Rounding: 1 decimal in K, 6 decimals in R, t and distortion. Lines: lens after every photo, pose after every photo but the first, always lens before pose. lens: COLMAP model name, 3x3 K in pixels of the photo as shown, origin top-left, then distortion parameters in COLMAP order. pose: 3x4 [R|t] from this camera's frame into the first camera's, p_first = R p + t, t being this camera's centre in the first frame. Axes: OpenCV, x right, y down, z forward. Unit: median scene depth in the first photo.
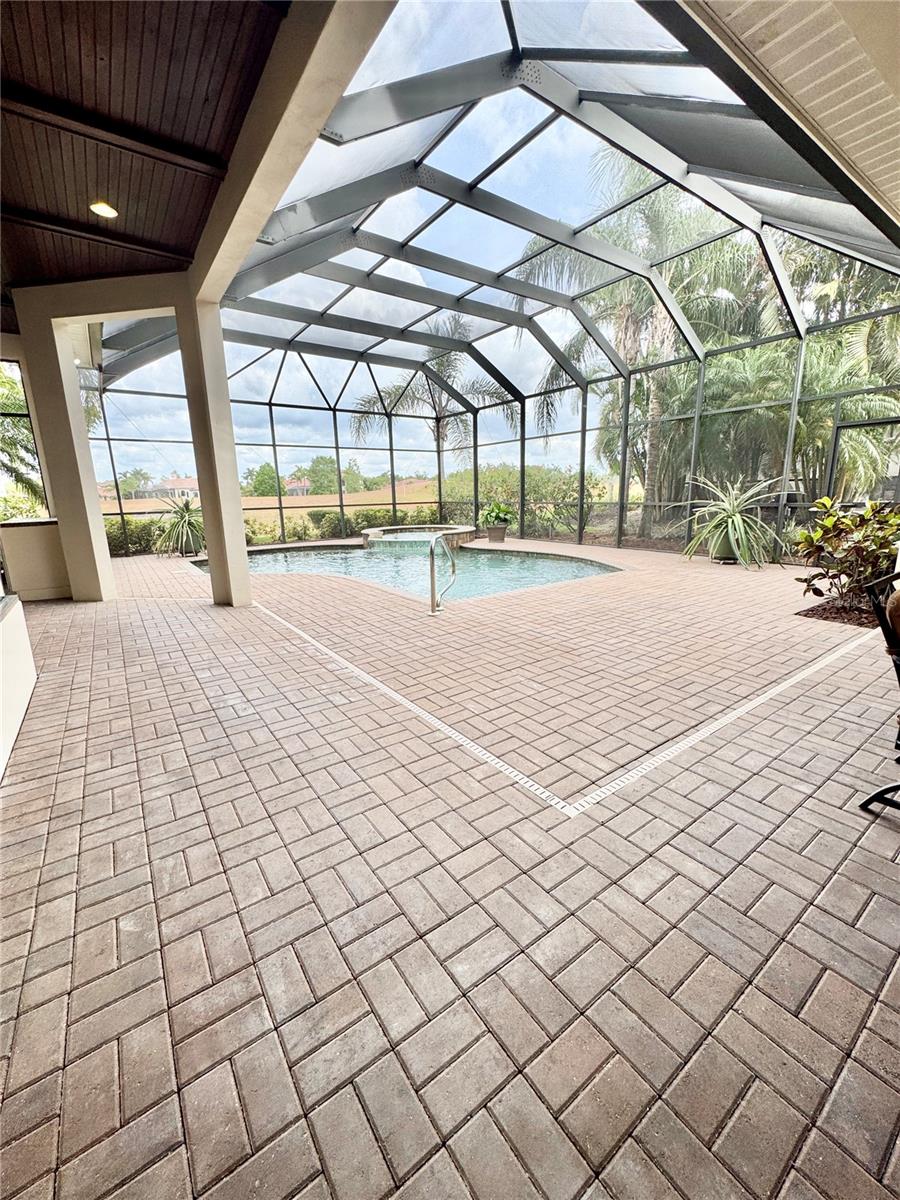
lens RADIAL K [[482.6, 0, 450.0], [0, 482.6, 600.0], [0, 0, 1]] dist [0.000338, -0.000074]
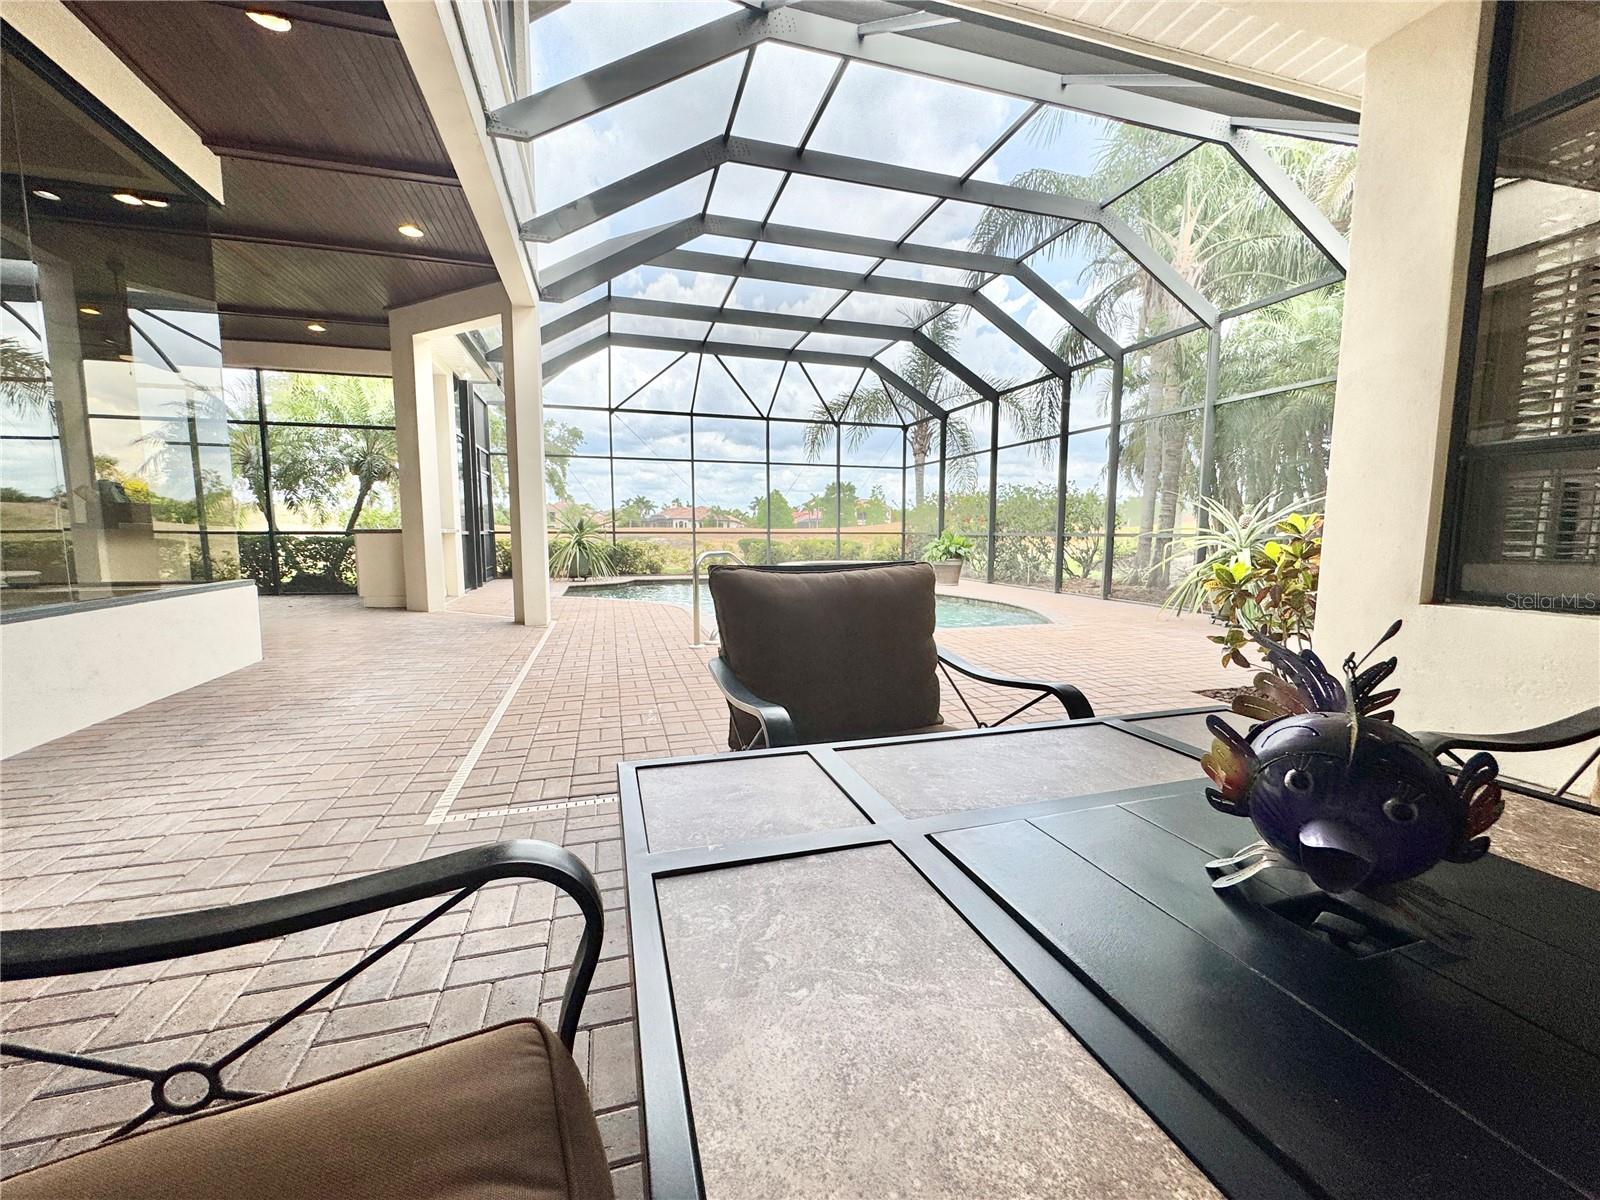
lens RADIAL K [[643.6, 0, 800.6], [0, 643.6, 597.9], [0, 0, 1]] dist [0.000101, -0.000093]
pose [[0.945718, 0.057613, -0.319840, 0.239855], [-0.093549, 0.990766, -0.098144, 0.019241], [0.311232, 0.122737, 0.942375, 0.014221]]
